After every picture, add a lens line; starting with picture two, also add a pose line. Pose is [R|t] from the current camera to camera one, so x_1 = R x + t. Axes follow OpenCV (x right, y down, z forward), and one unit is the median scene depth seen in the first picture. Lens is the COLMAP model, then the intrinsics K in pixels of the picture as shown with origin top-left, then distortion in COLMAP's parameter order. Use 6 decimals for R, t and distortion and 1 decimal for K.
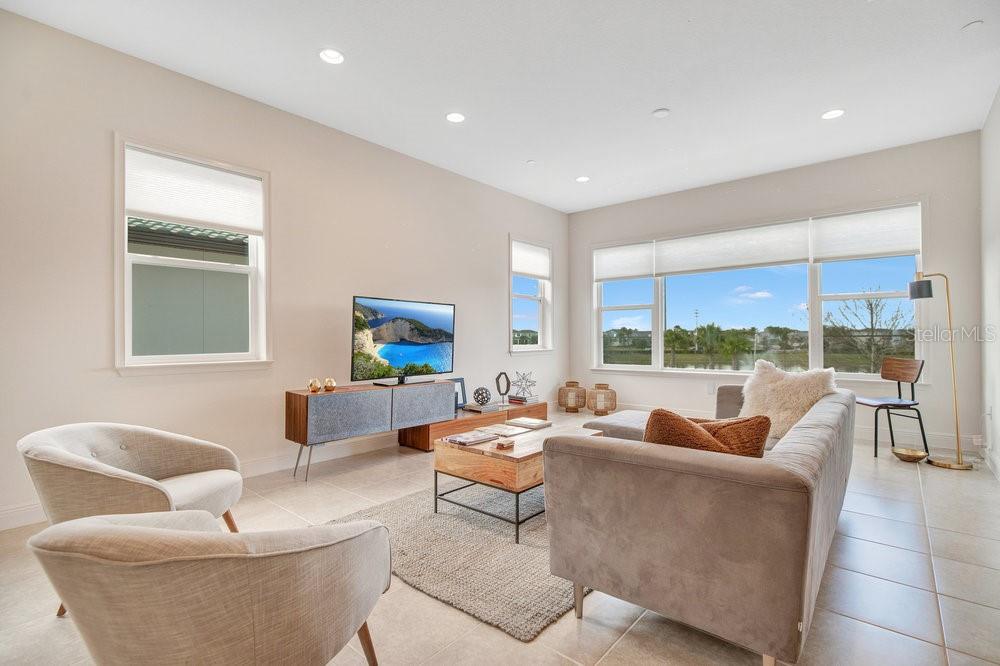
lens RADIAL K [[470.1, 0, 504.8], [0, 470.1, 334.7], [0, 0, 1]] dist [-0.001936, -0.000085]
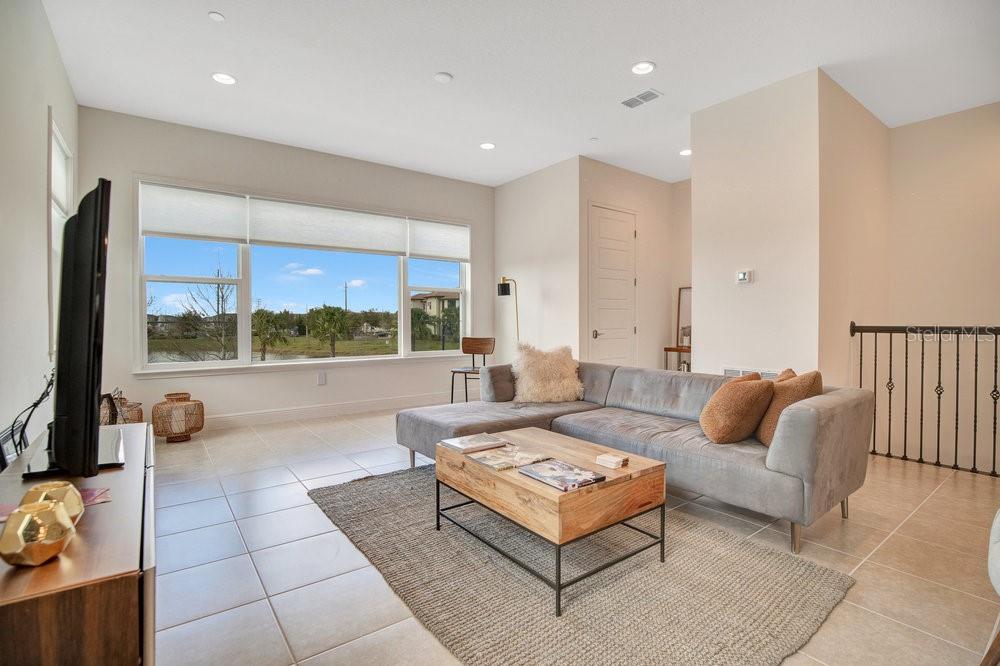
lens RADIAL K [[462.4, 0, 503.7], [0, 462.4, 332.6], [0, 0, 1]] dist [-0.007124, 0.000061]
pose [[0.213559, -0.024586, 0.976621, -0.407274], [-0.002040, 0.999670, 0.025612, 0.002266], [-0.976928, -0.007462, 0.213439, 0.531970]]
